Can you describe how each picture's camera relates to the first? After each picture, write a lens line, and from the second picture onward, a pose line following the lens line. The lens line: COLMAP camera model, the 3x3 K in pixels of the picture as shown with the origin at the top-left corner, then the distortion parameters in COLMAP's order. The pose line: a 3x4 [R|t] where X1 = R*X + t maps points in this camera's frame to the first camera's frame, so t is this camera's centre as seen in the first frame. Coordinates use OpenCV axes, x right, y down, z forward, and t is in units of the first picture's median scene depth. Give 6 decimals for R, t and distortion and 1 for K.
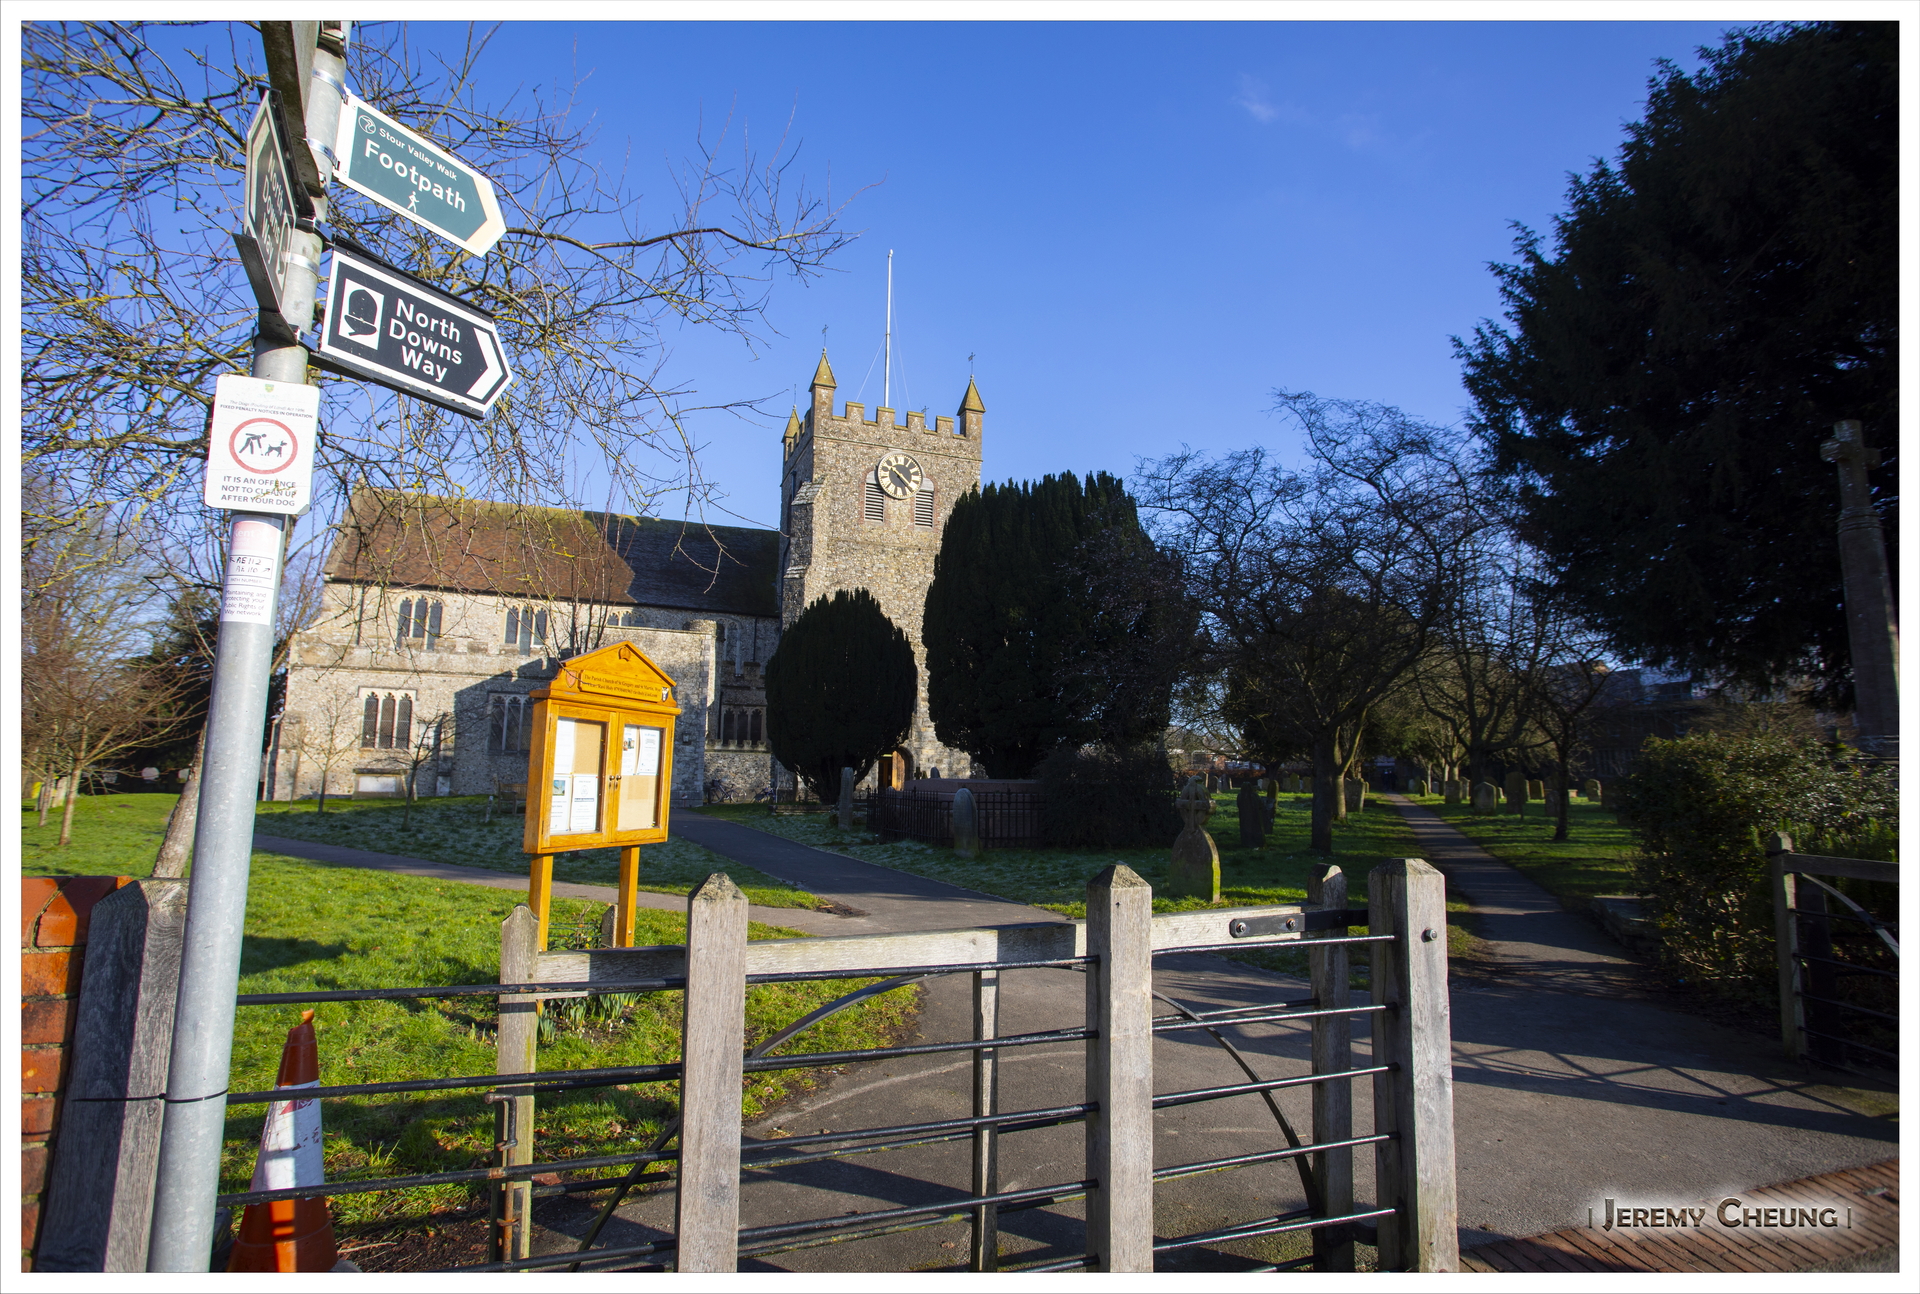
lens RADIAL K [[1036.2, 0, 948.8], [0, 1036.2, 640.1], [0, 0, 1]] dist [-0.007431, -0.000207]
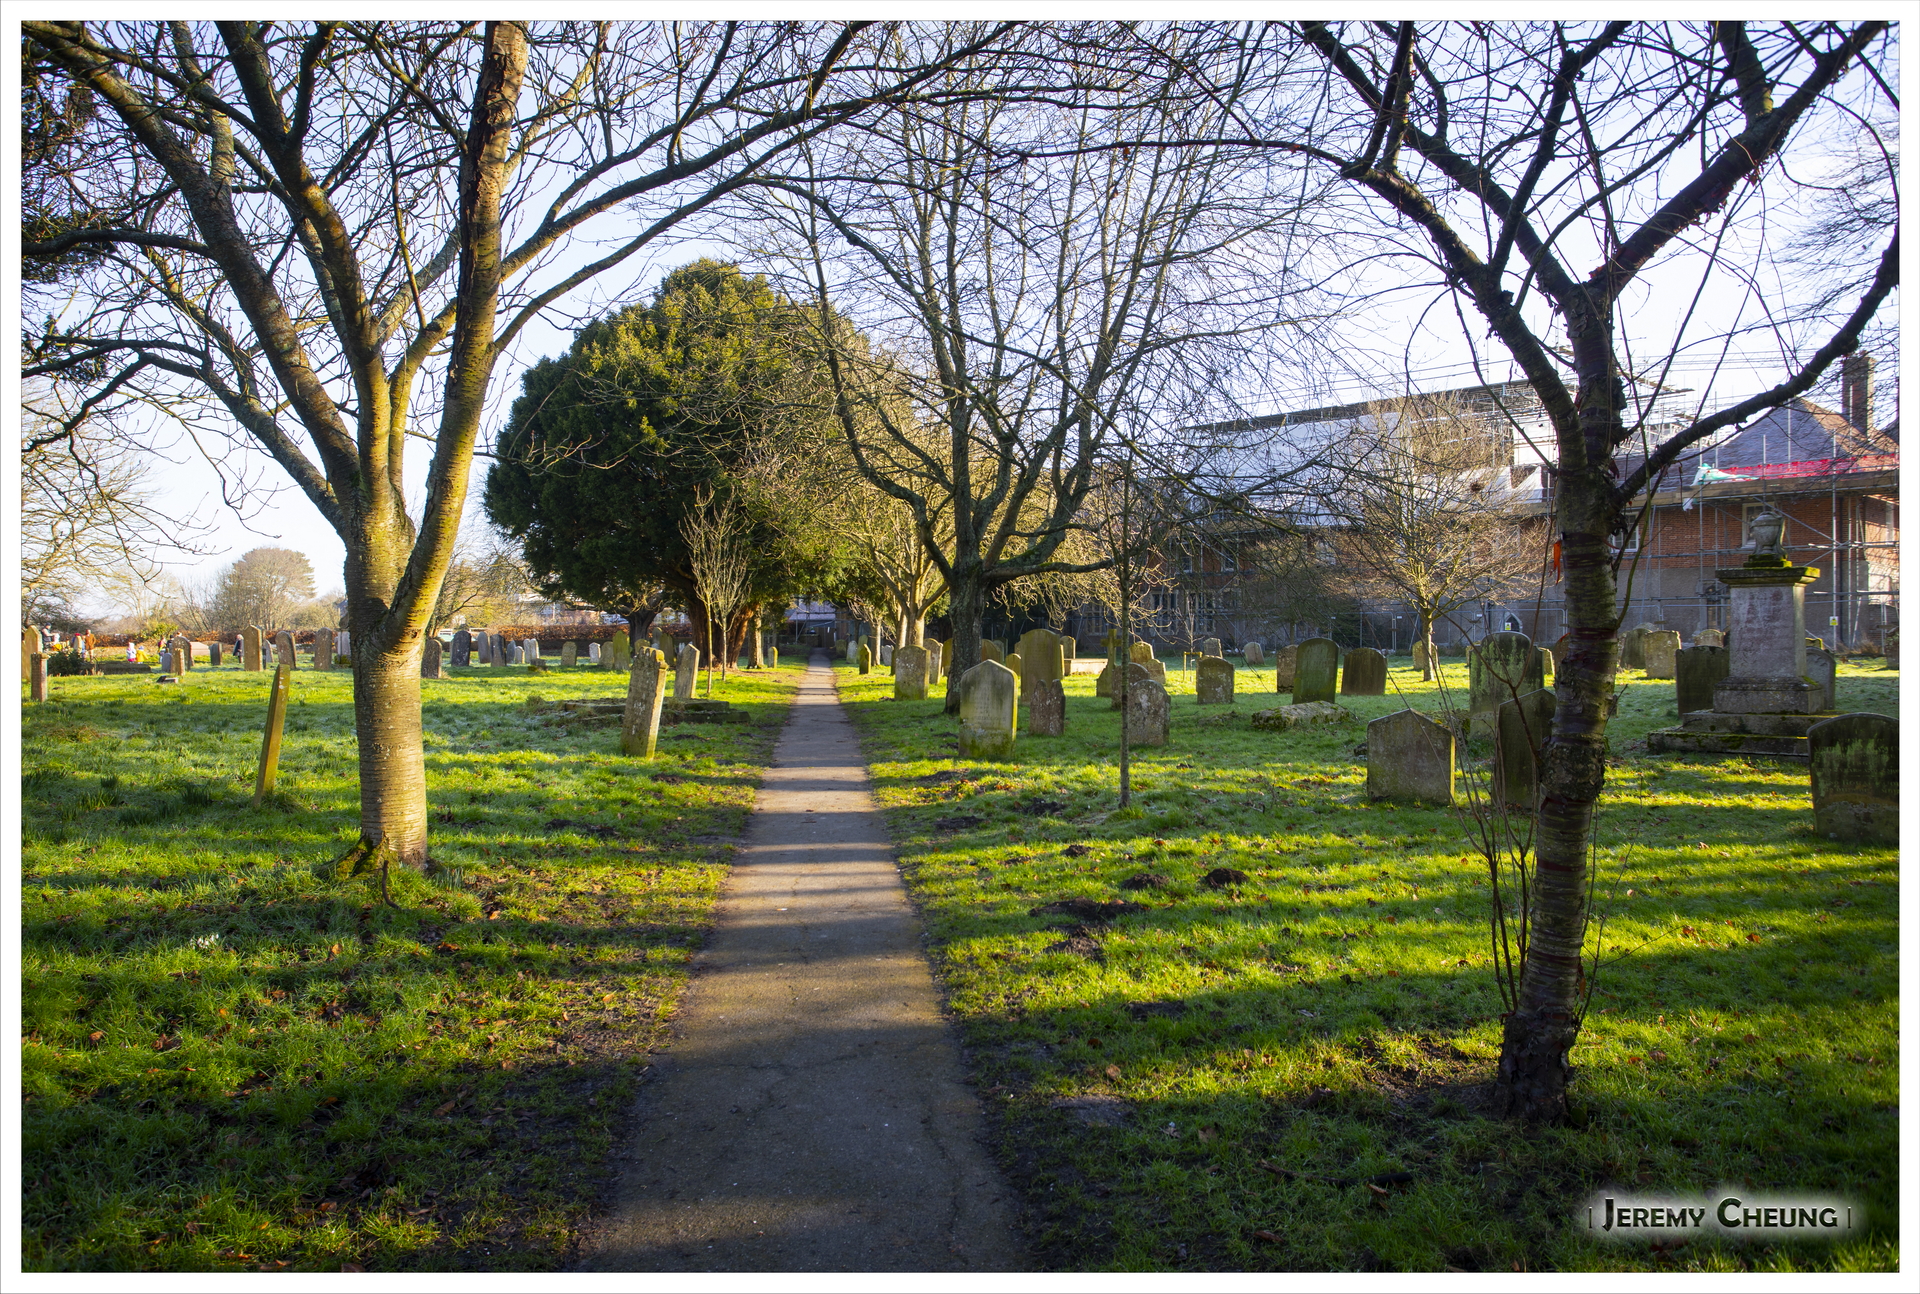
lens RADIAL K [[1439.3, 0, 960.0], [0, 1439.3, 646.2], [0, 0, 1]] dist [0.000352, 0.000006]
pose [[0.887720, -0.010025, 0.460275, 0.228383], [-0.053468, 0.990752, 0.124702, 0.058526], [-0.457269, -0.135311, 0.878974, 0.462978]]
